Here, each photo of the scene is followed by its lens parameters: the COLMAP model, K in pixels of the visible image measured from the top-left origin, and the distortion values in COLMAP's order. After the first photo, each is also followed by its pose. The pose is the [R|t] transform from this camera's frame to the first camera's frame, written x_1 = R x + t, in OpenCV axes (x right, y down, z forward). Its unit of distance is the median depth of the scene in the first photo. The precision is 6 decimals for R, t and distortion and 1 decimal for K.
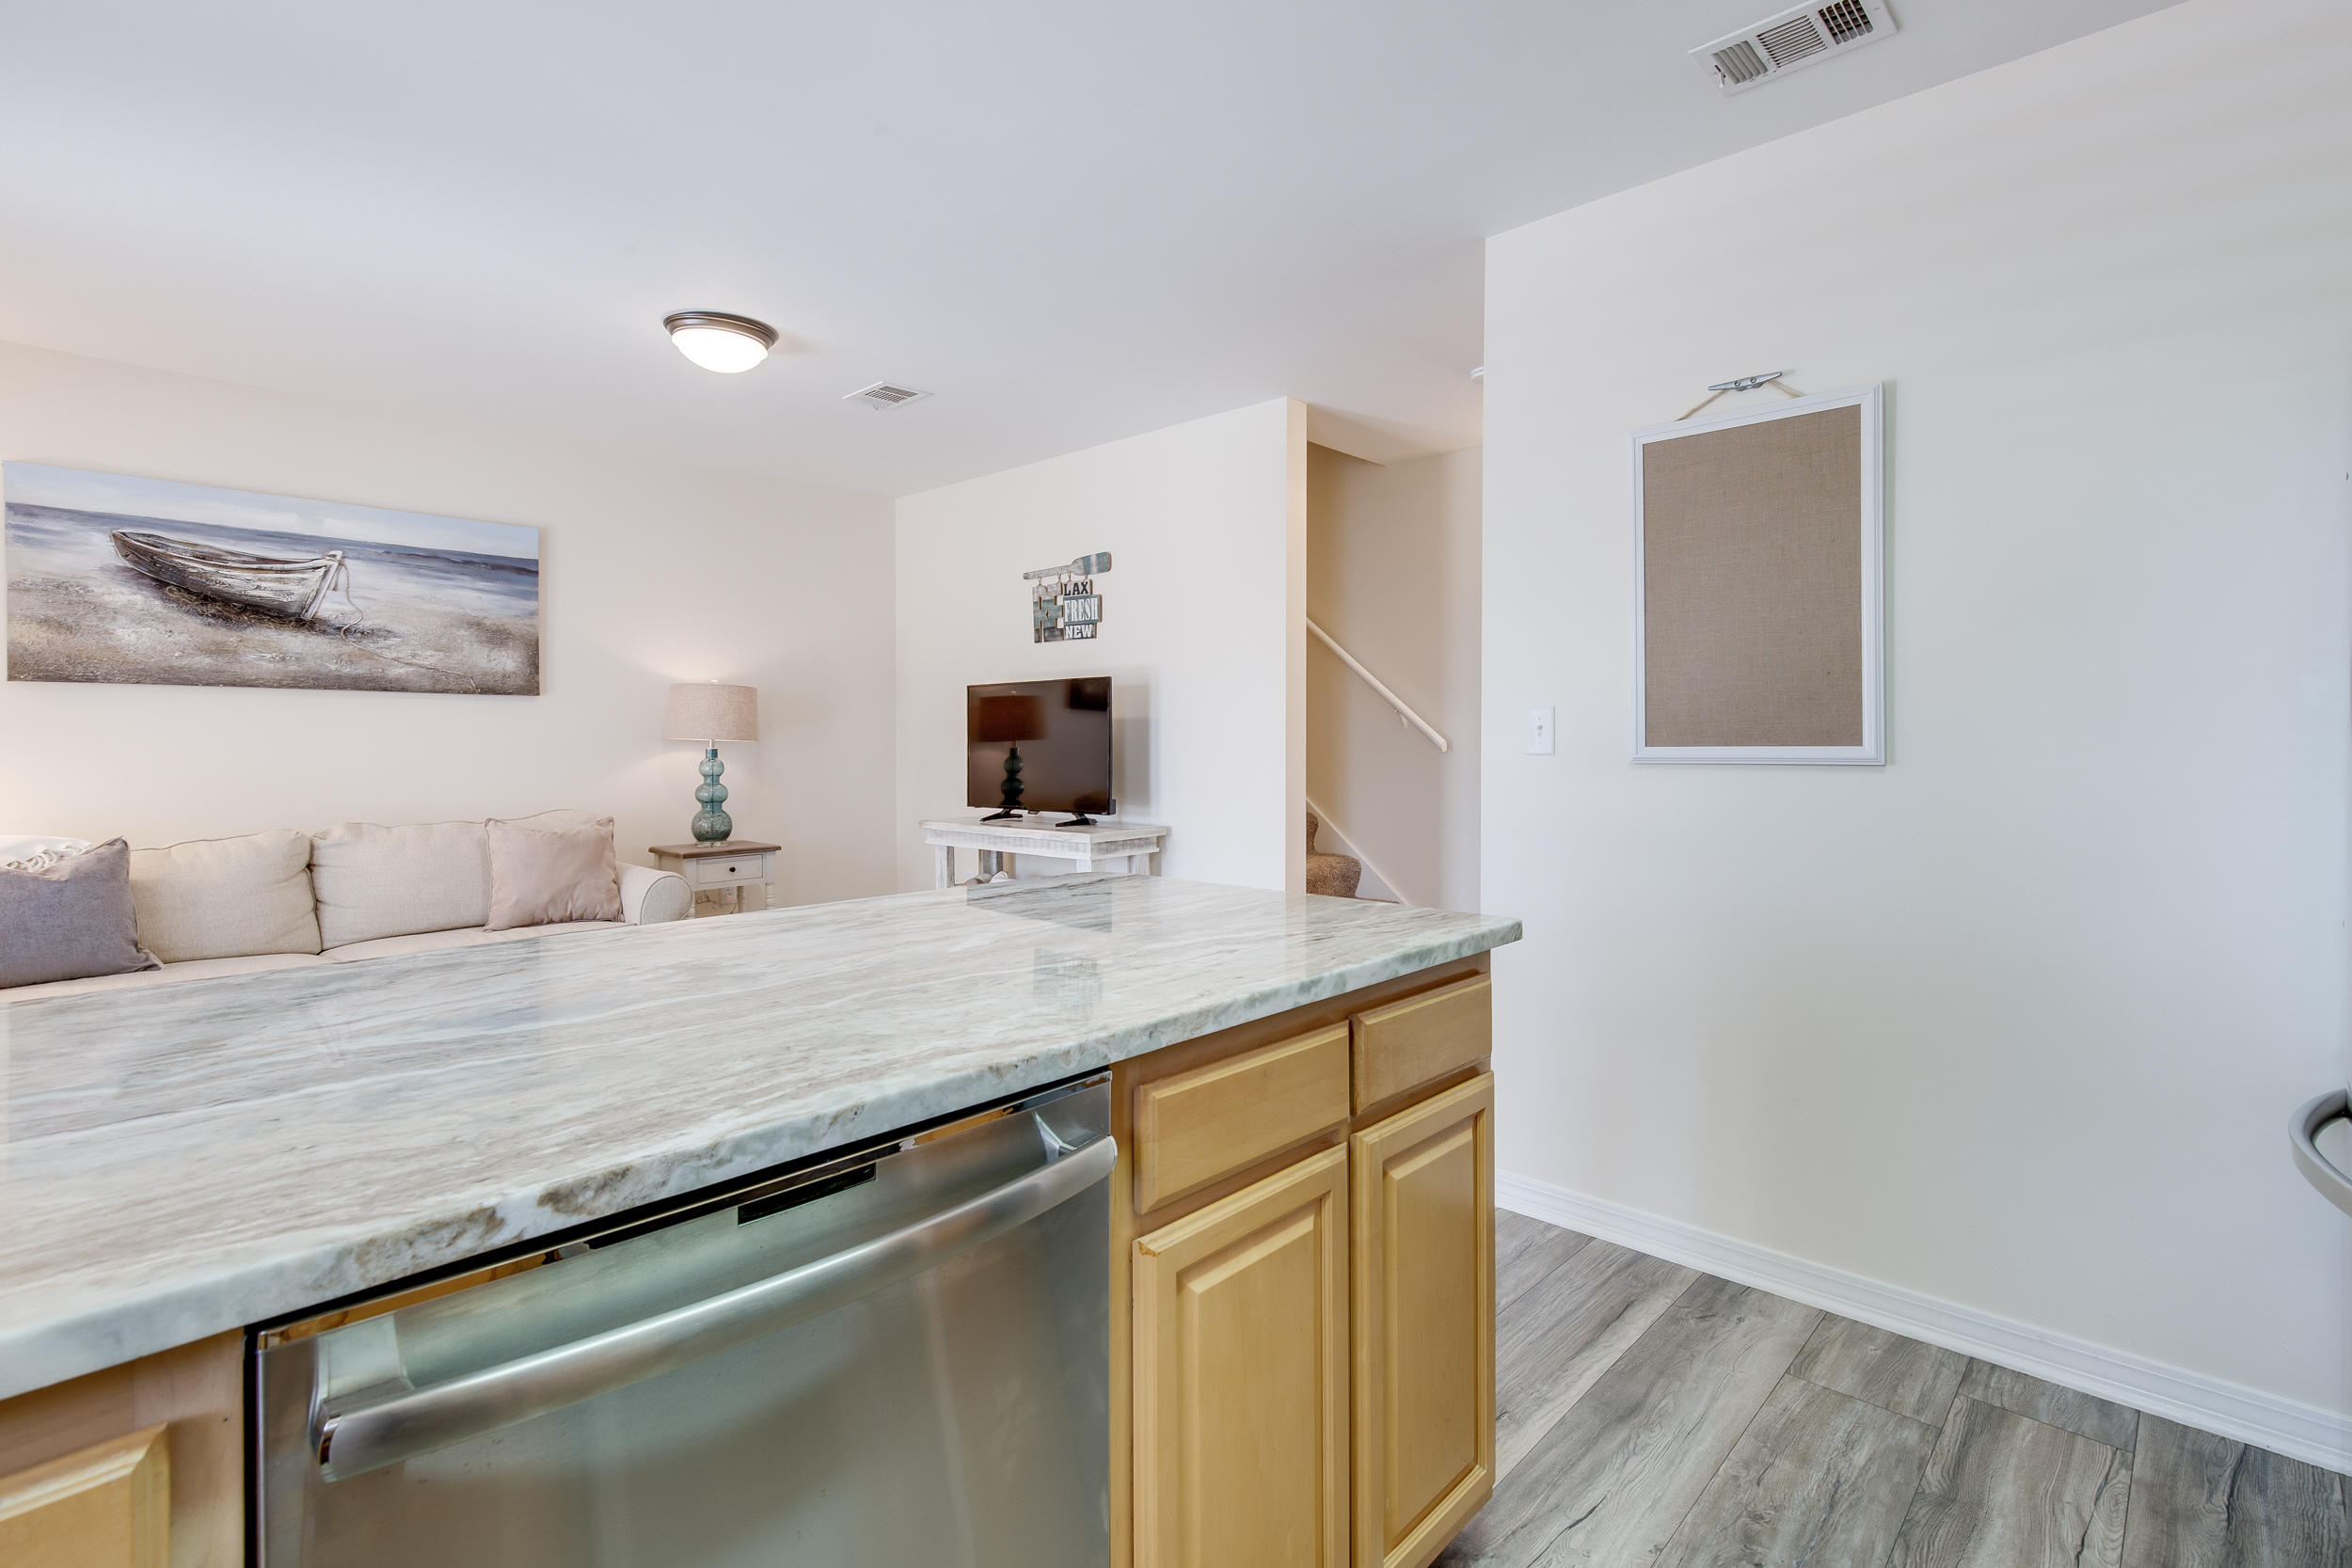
lens RADIAL K [[1095.8, 0, 1184.7], [0, 1095.8, 770.2], [0, 0, 1]] dist [0.020019, 0.001046]
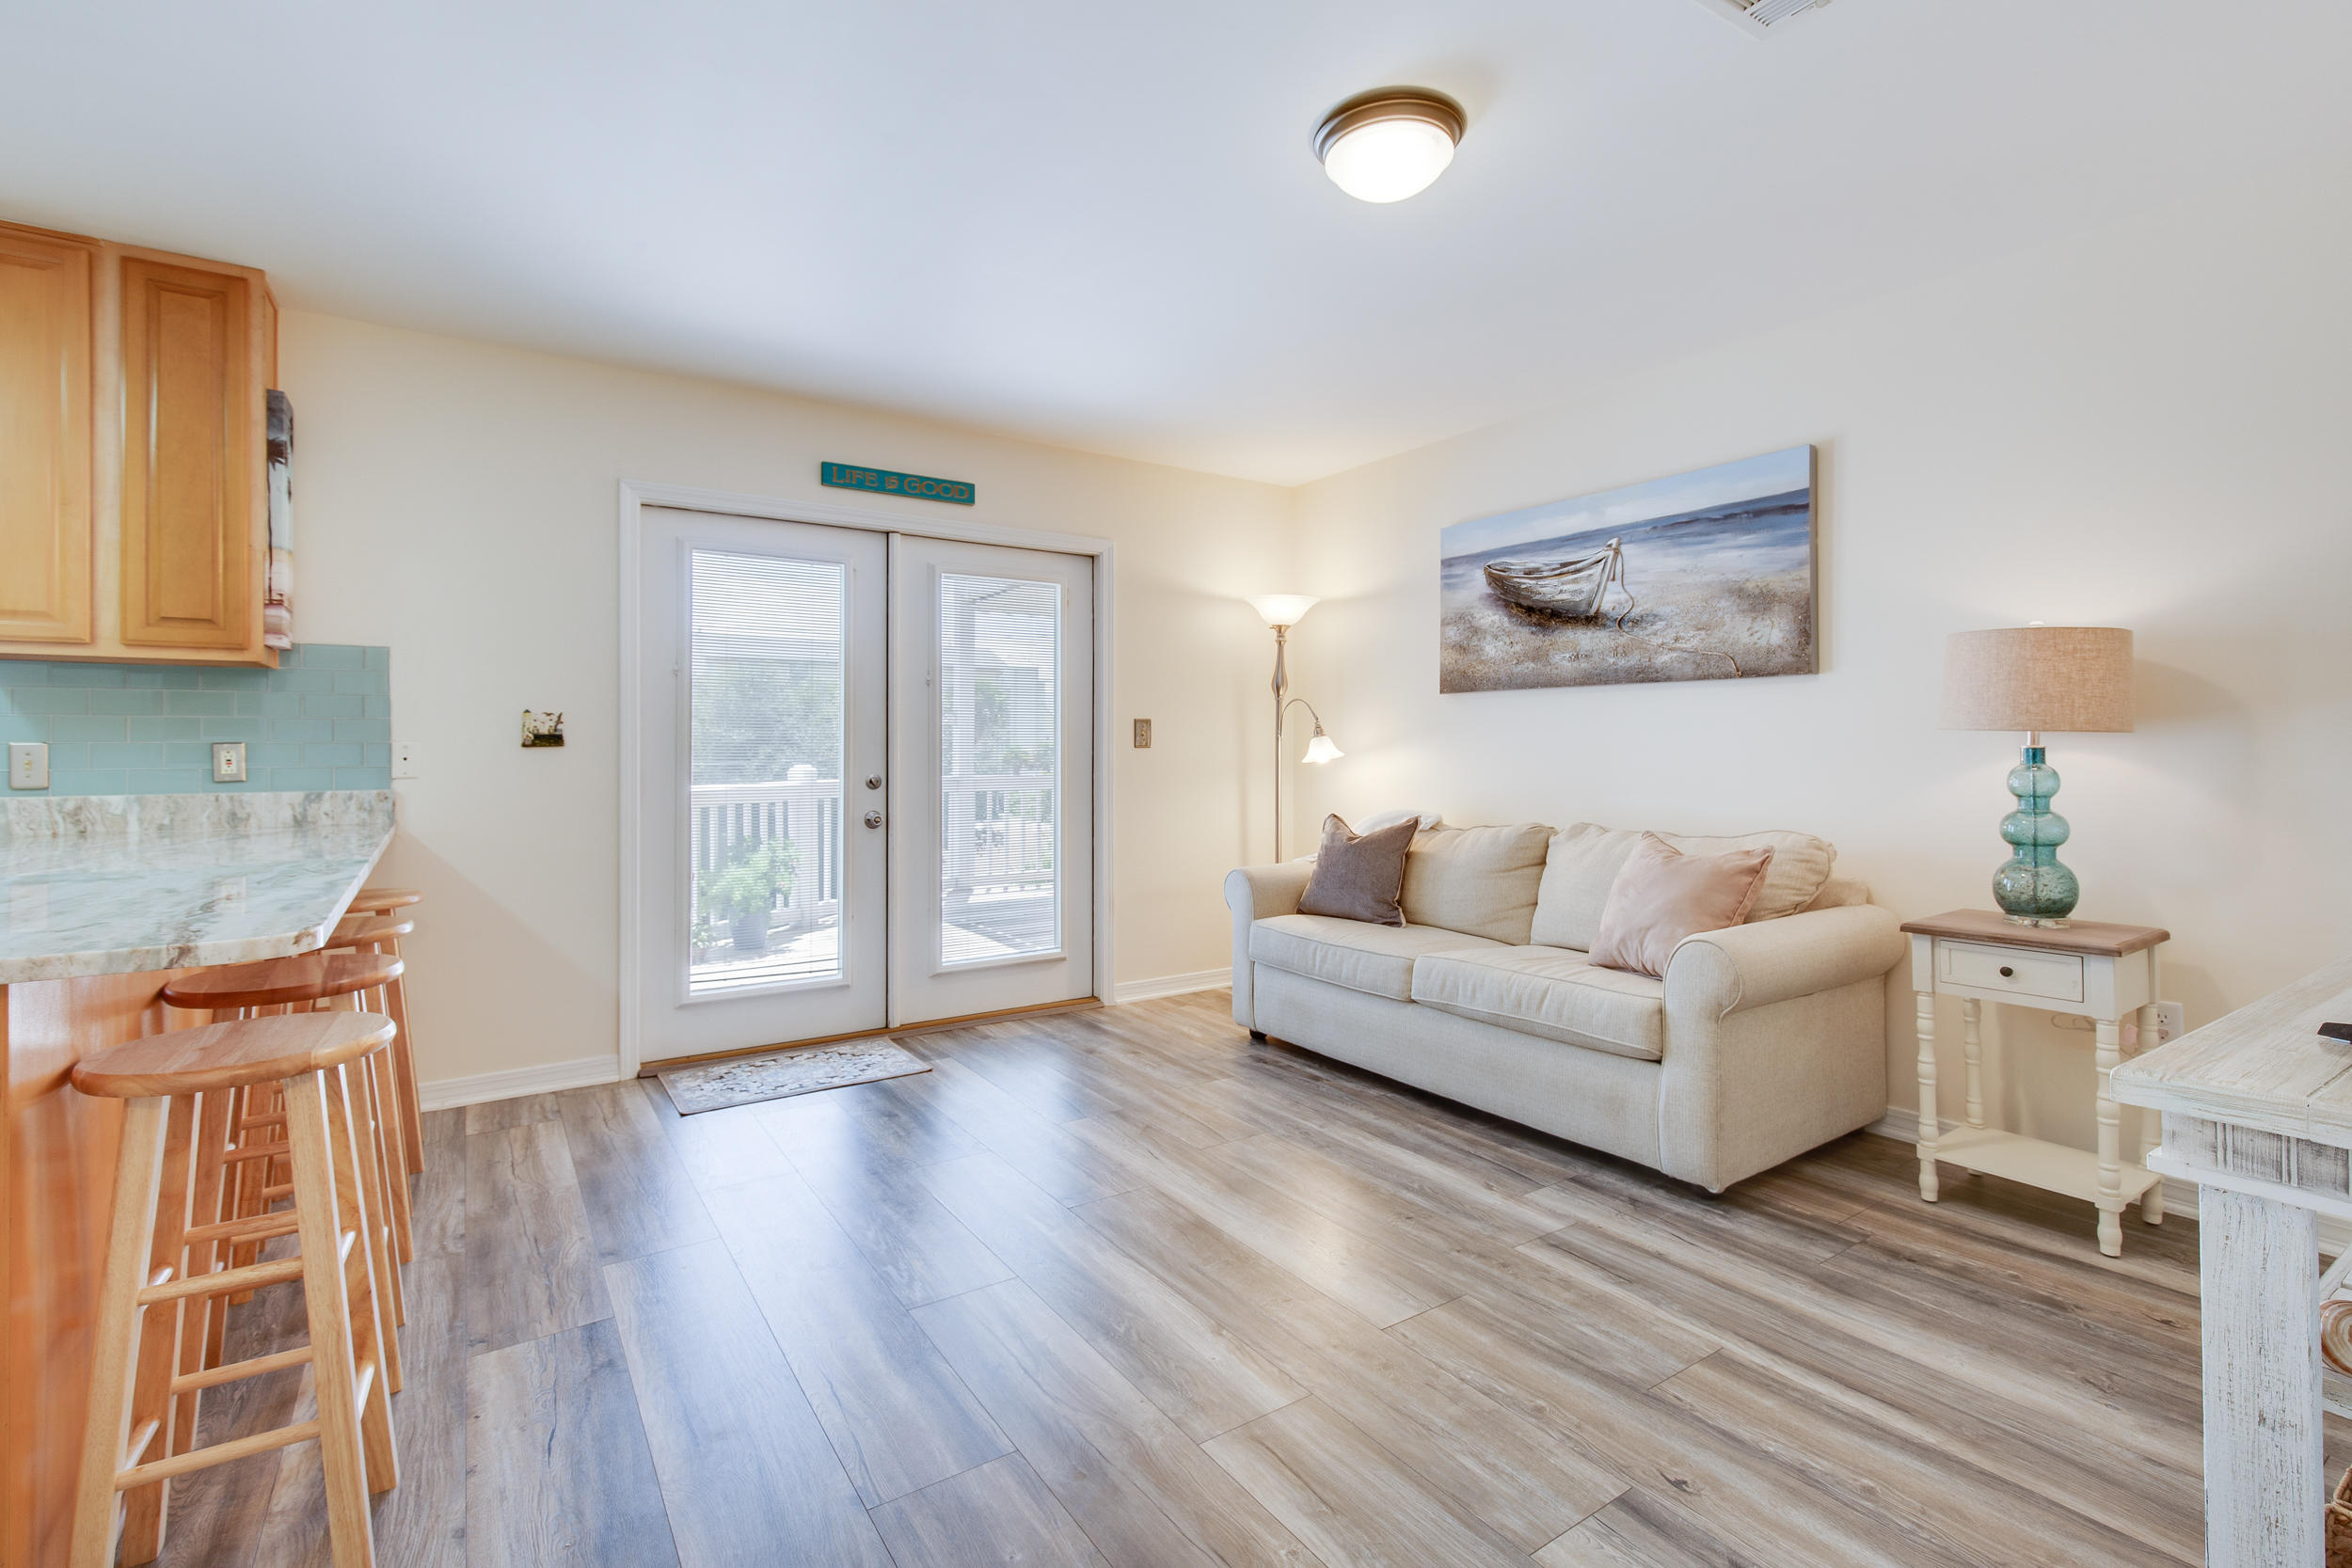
lens RADIAL K [[1095.8, 0, 1189.3], [0, 1095.8, 740.0], [0, 0, 1]] dist [0.020019, 0.001046]
pose [[-0.222775, -0.005000, -0.974857, 0.234201], [-0.022463, 0.999748, 0.000006, -0.015901], [0.974611, 0.021900, -0.222831, 0.833387]]
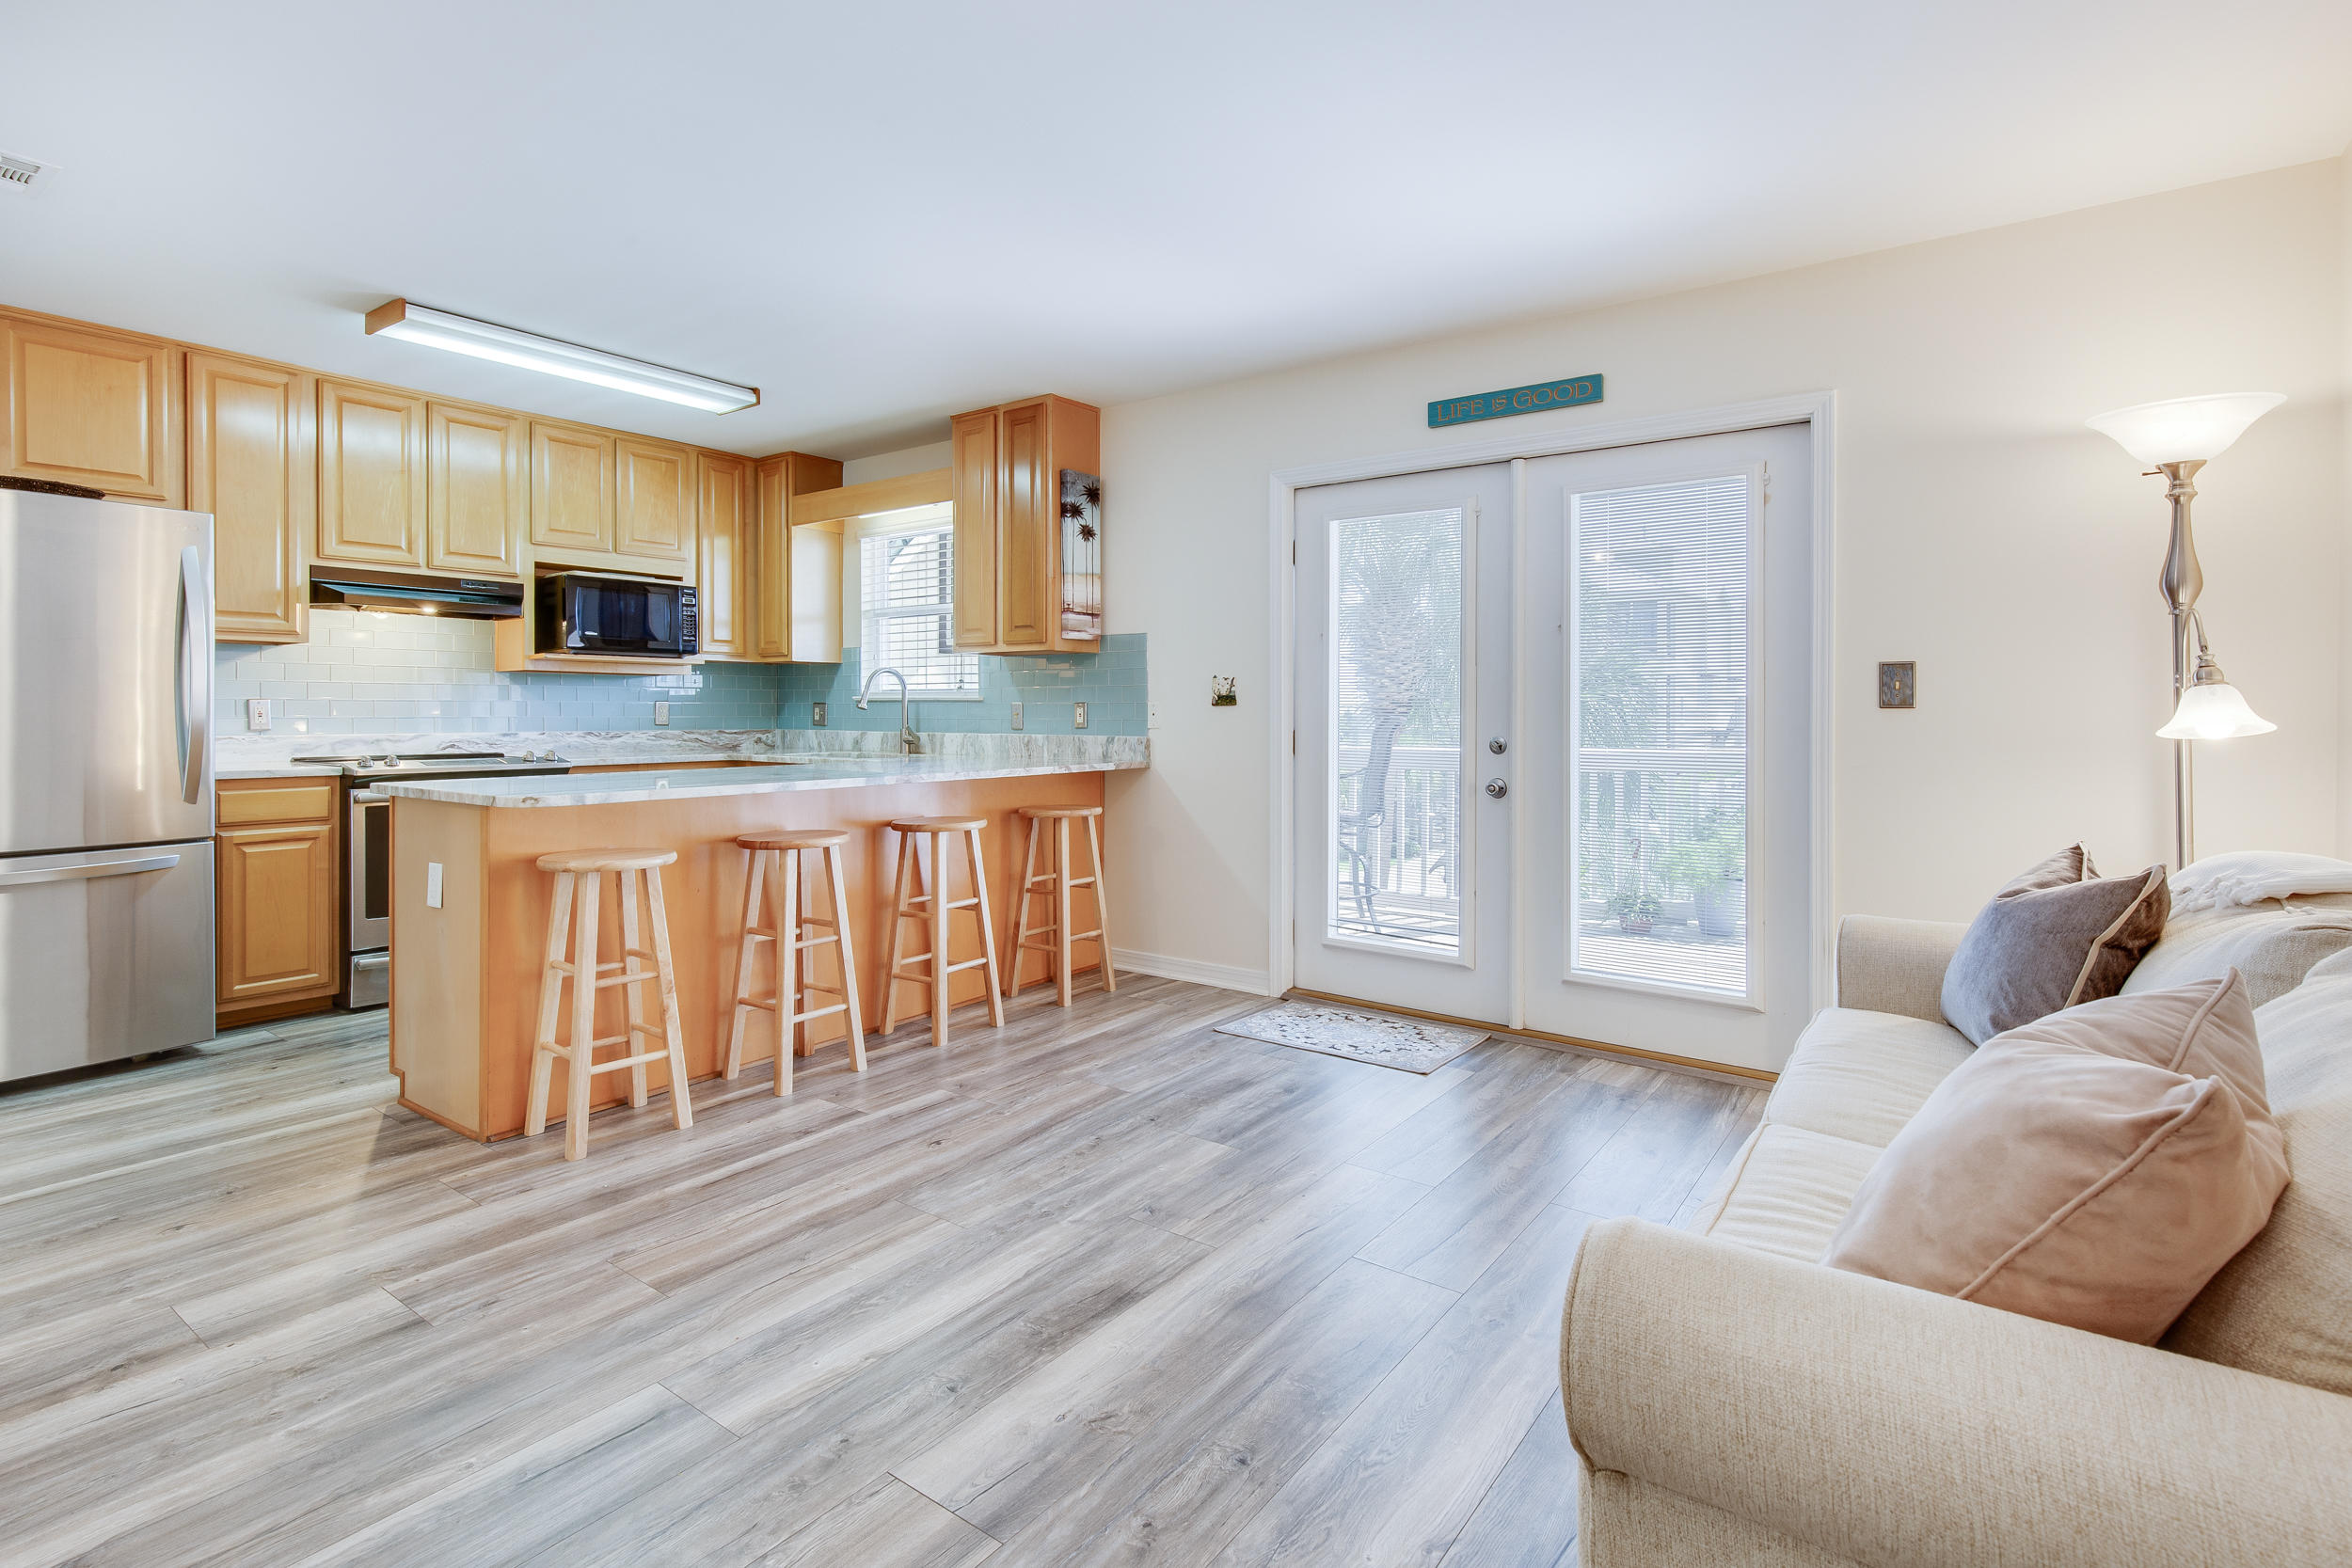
lens RADIAL K [[1095.8, 0, 1150.5], [0, 1095.8, 705.9], [0, 0, 1]] dist [0.020019, 0.001046]
pose [[-0.992541, -0.001413, -0.121905, -0.275692], [-0.004313, 0.999714, 0.023529, -0.022748], [0.121837, 0.023879, -0.992263, 1.167945]]
